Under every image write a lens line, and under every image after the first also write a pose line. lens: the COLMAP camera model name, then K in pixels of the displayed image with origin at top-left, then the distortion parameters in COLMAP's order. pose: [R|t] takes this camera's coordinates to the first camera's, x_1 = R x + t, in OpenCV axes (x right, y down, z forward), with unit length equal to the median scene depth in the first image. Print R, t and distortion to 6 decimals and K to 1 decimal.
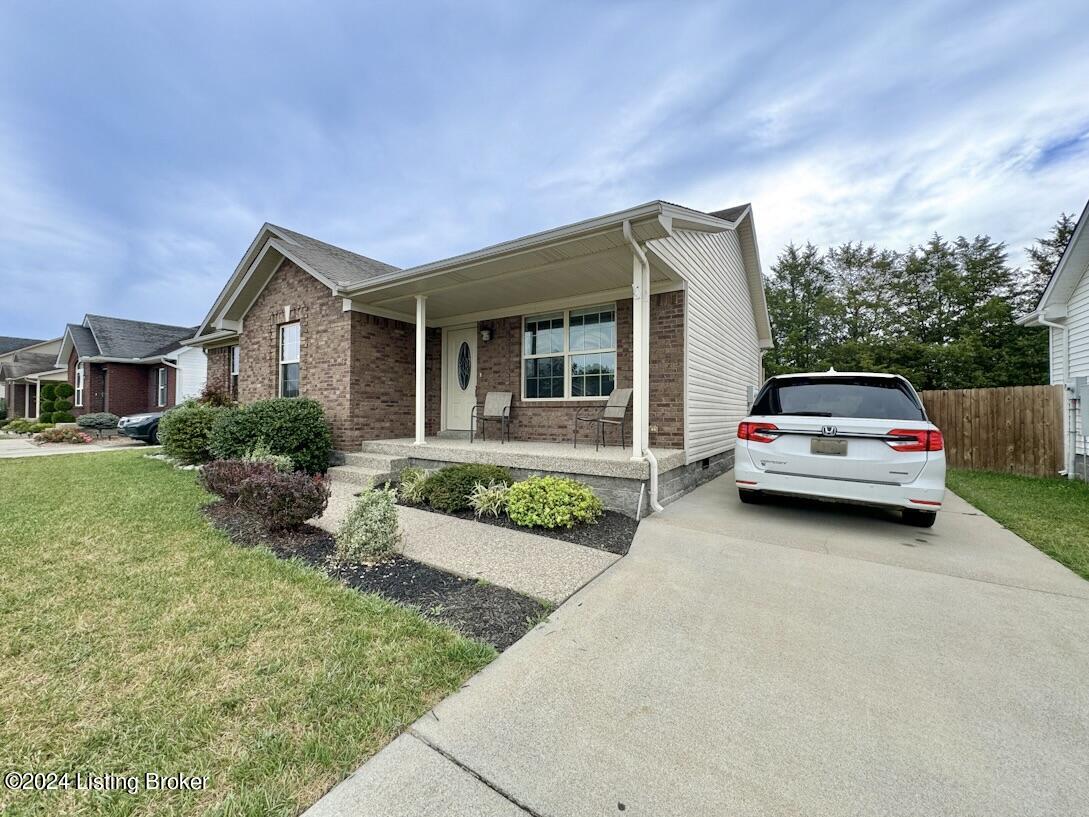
lens RADIAL K [[431.7, 0, 544.5], [0, 431.7, 408.5], [0, 0, 1]] dist [0.000264, 0.000039]
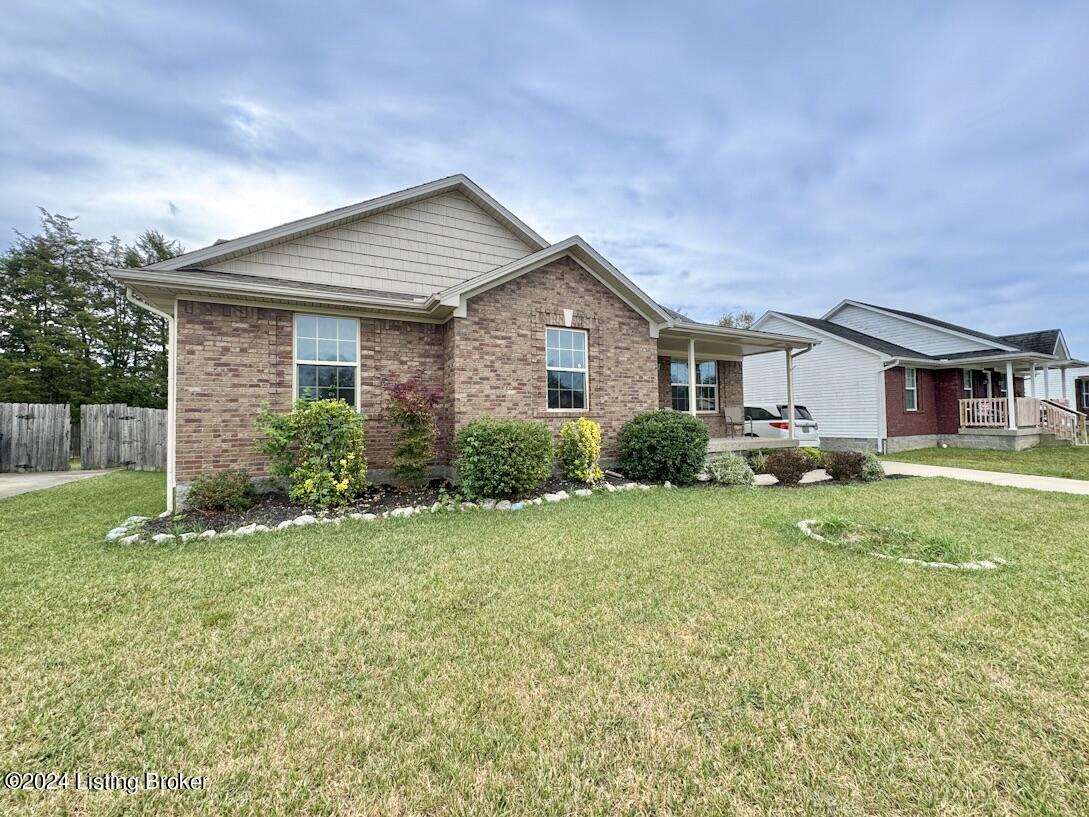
lens RADIAL K [[431.7, 0, 544.5], [0, 431.7, 408.5], [0, 0, 1]] dist [0.000264, 0.000039]
pose [[0.475069, 0.012010, 0.879867, -1.576732], [0.007290, 0.999819, -0.017584, -0.009753], [-0.879919, 0.014768, 0.474895, 0.668165]]
